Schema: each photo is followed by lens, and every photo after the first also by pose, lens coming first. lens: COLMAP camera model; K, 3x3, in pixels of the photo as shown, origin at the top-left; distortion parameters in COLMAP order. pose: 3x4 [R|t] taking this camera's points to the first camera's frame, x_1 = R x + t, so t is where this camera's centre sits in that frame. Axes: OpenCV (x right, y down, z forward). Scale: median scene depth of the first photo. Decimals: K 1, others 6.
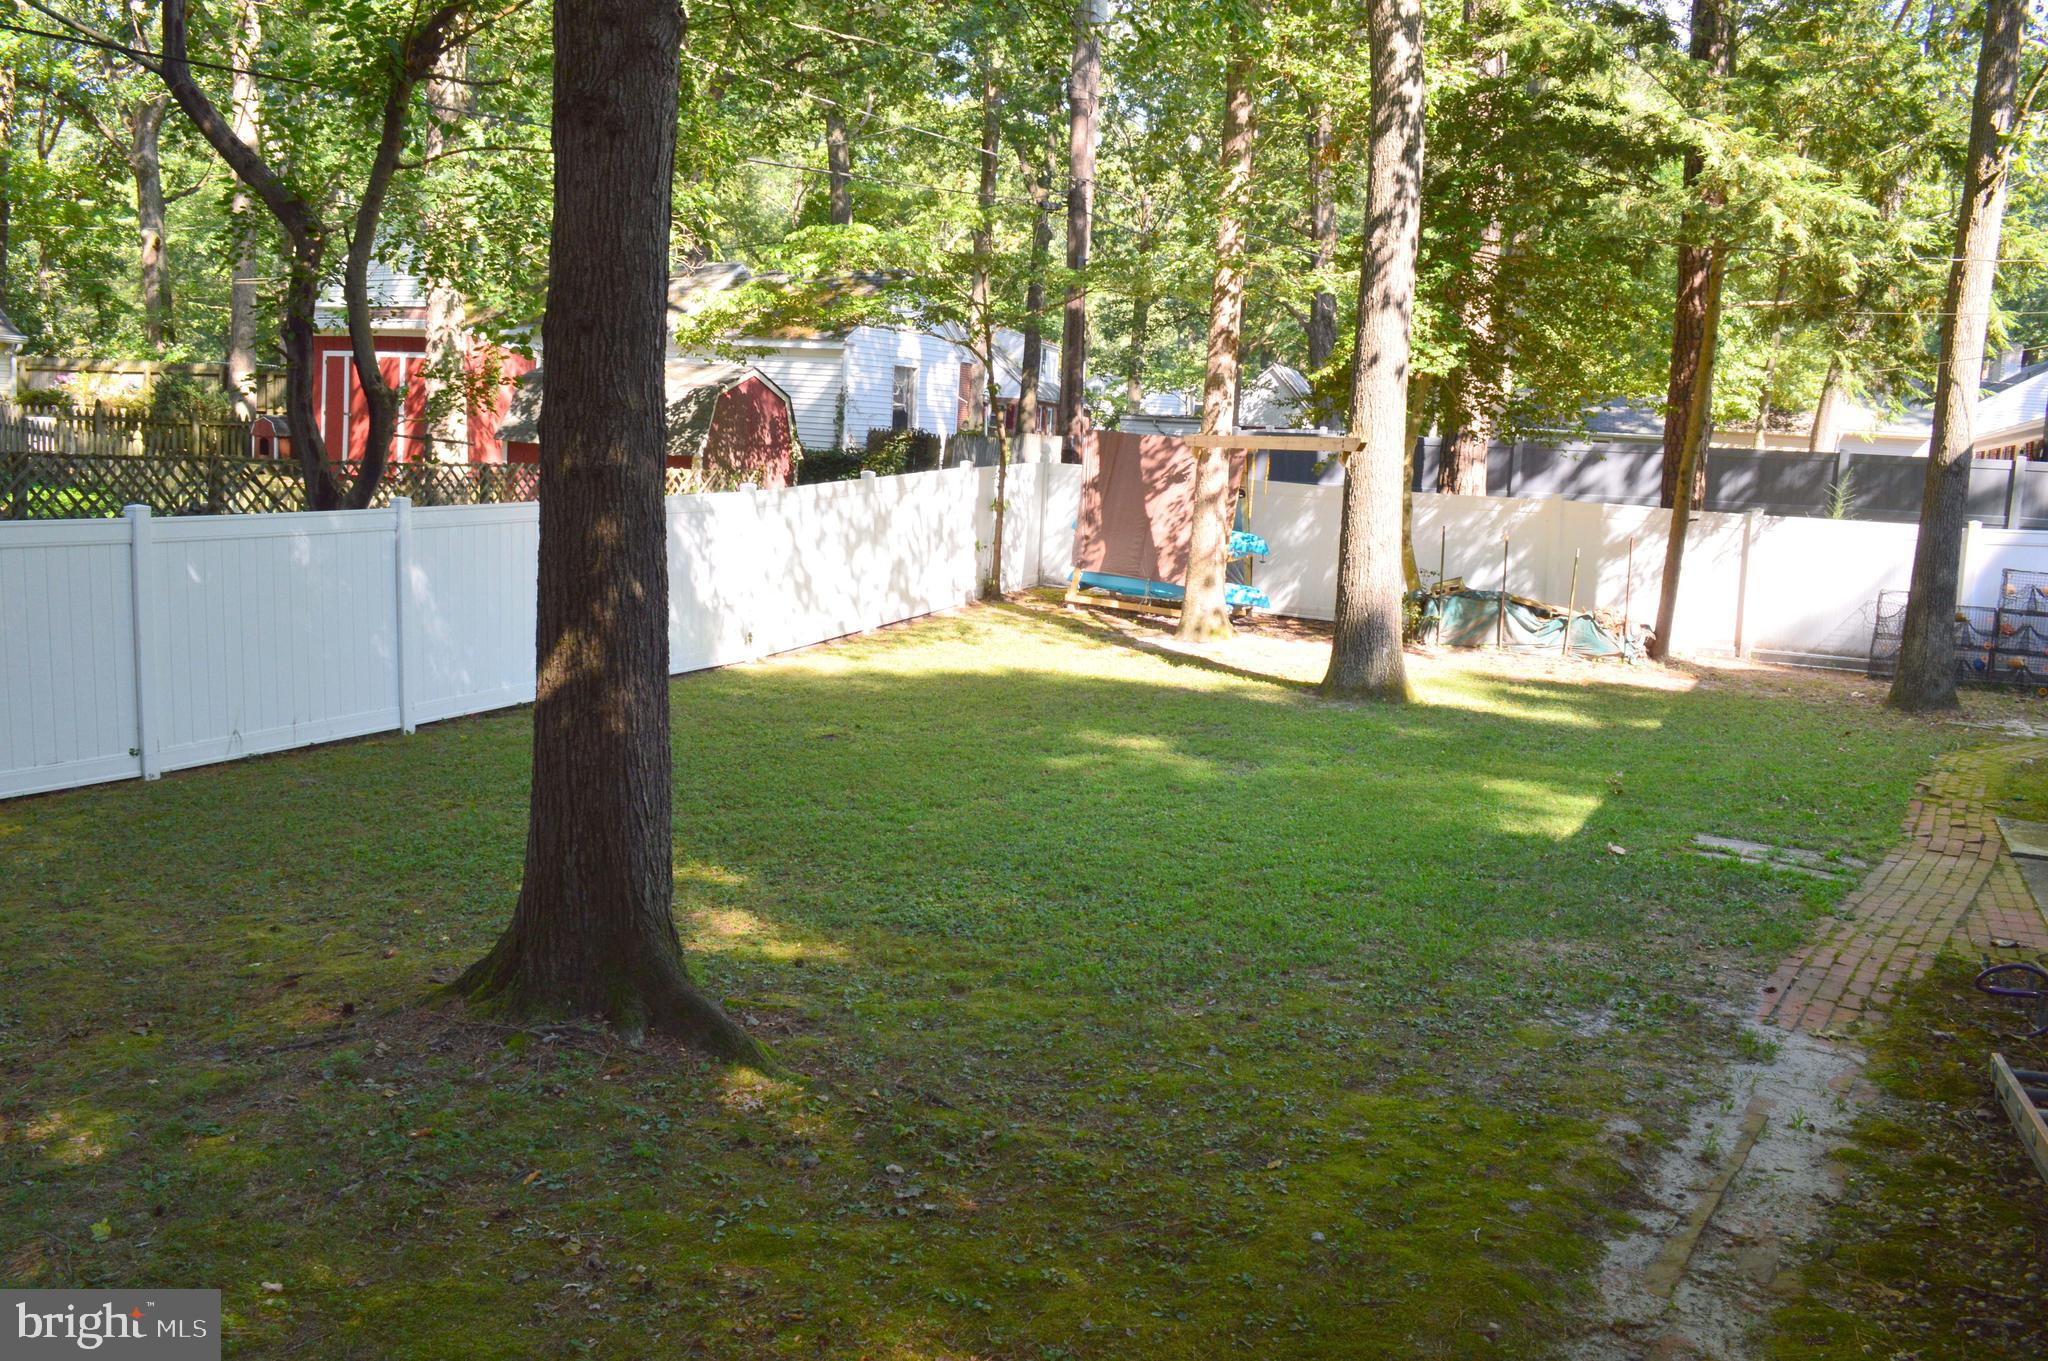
lens RADIAL K [[1642.2, 0, 984.0], [0, 1642.2, 675.5], [0, 0, 1]] dist [-0.087548, 0.018337]
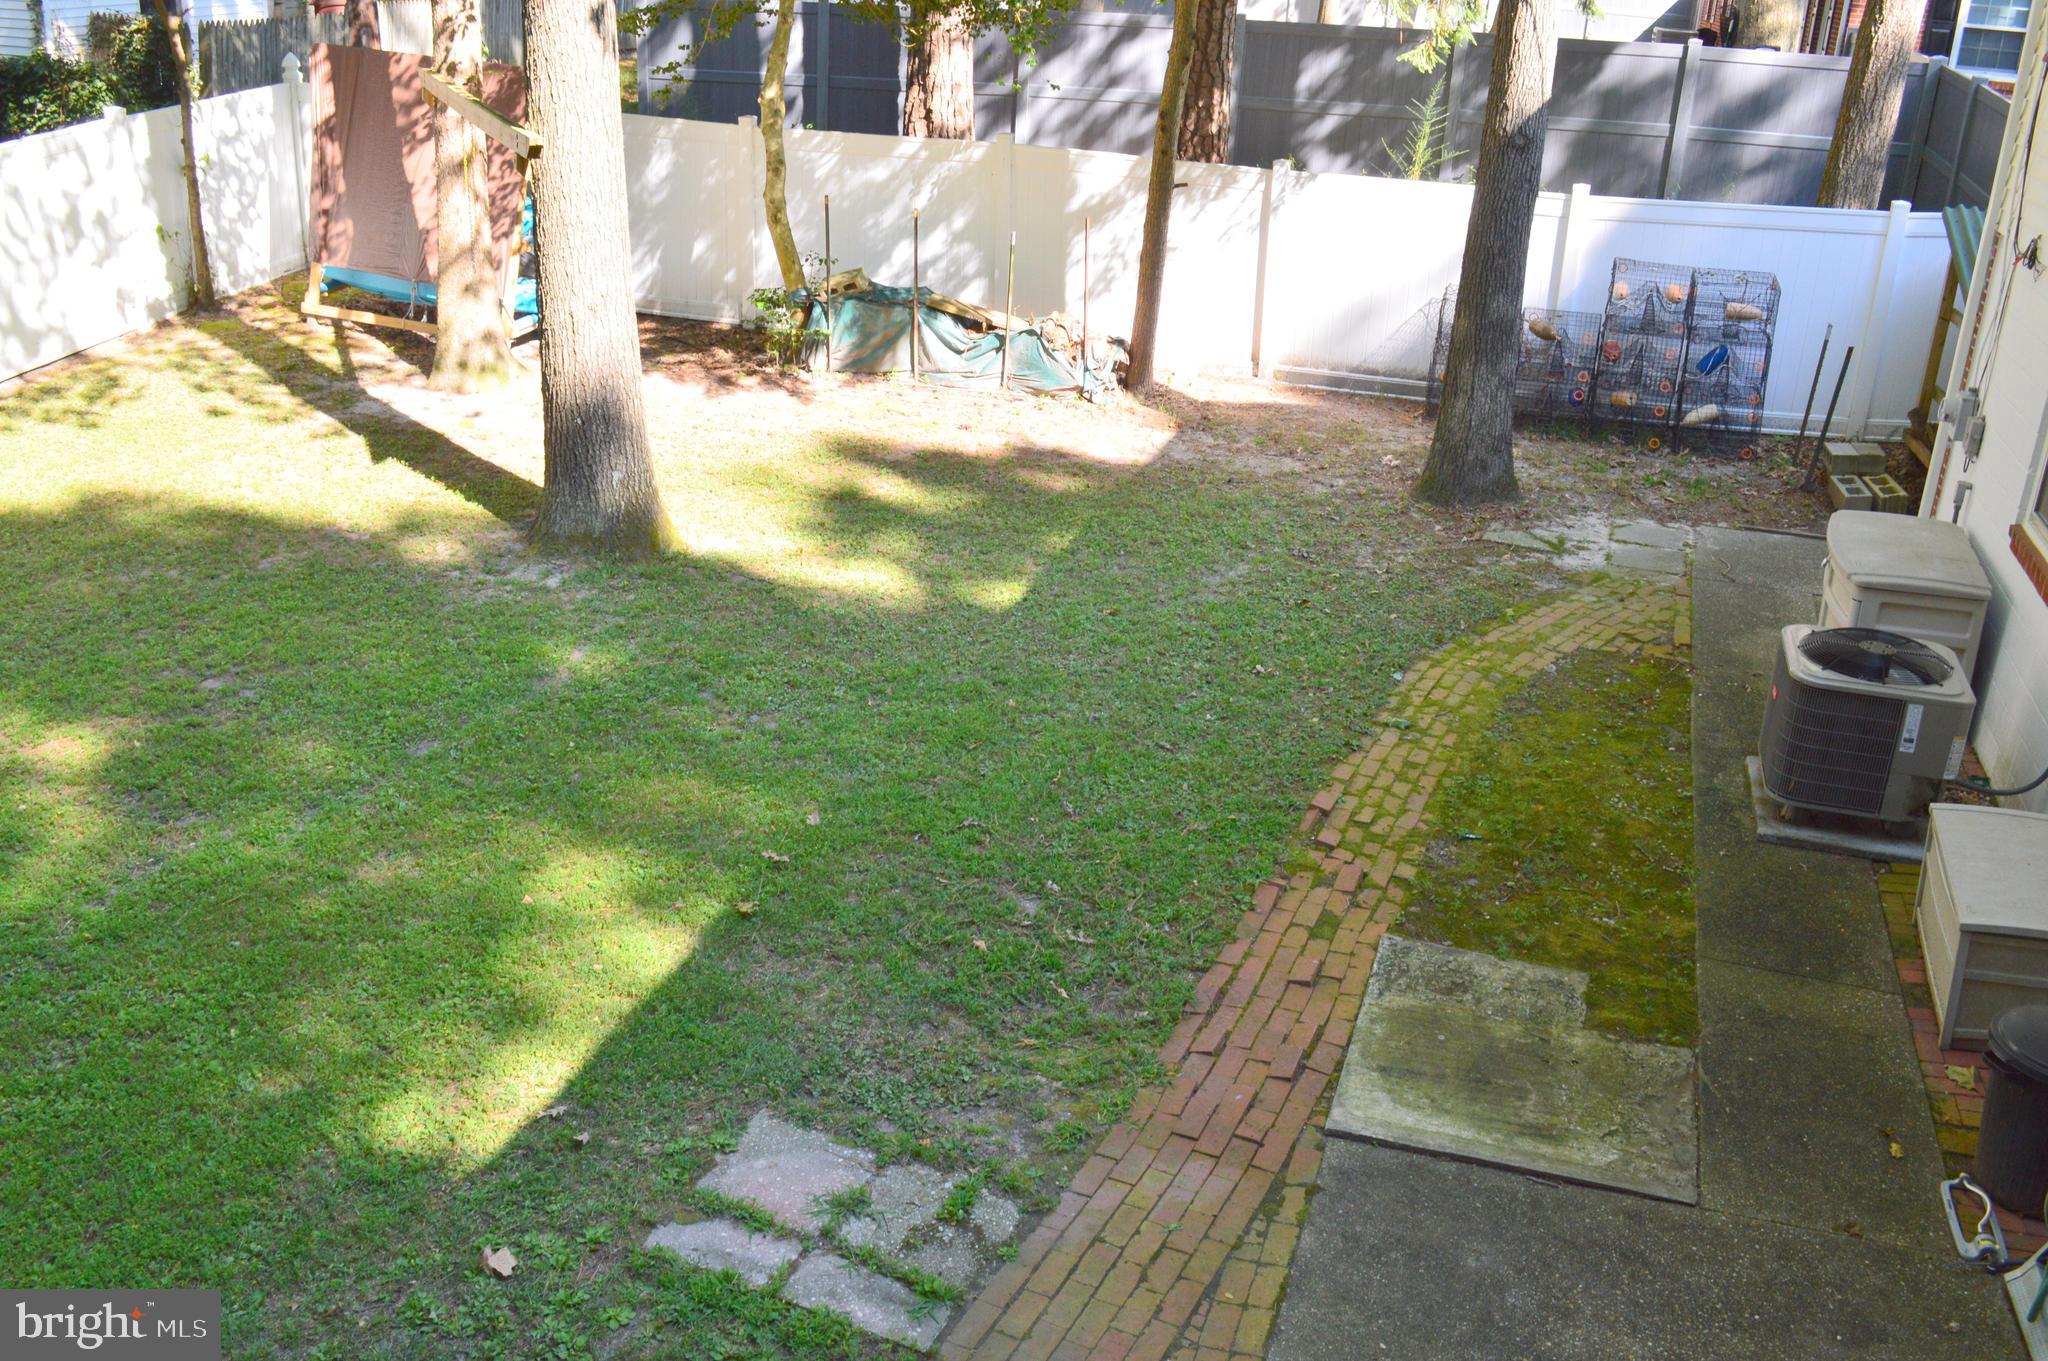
lens RADIAL K [[1841.1, 0, 997.1], [0, 1841.1, 724.4], [0, 0, 1]] dist [-0.077819, -0.014987]
pose [[0.984842, -0.079024, 0.154409, 0.218083], [0.030595, 0.955376, 0.293805, -0.101242], [-0.170737, -0.284627, 0.943312, 0.224733]]
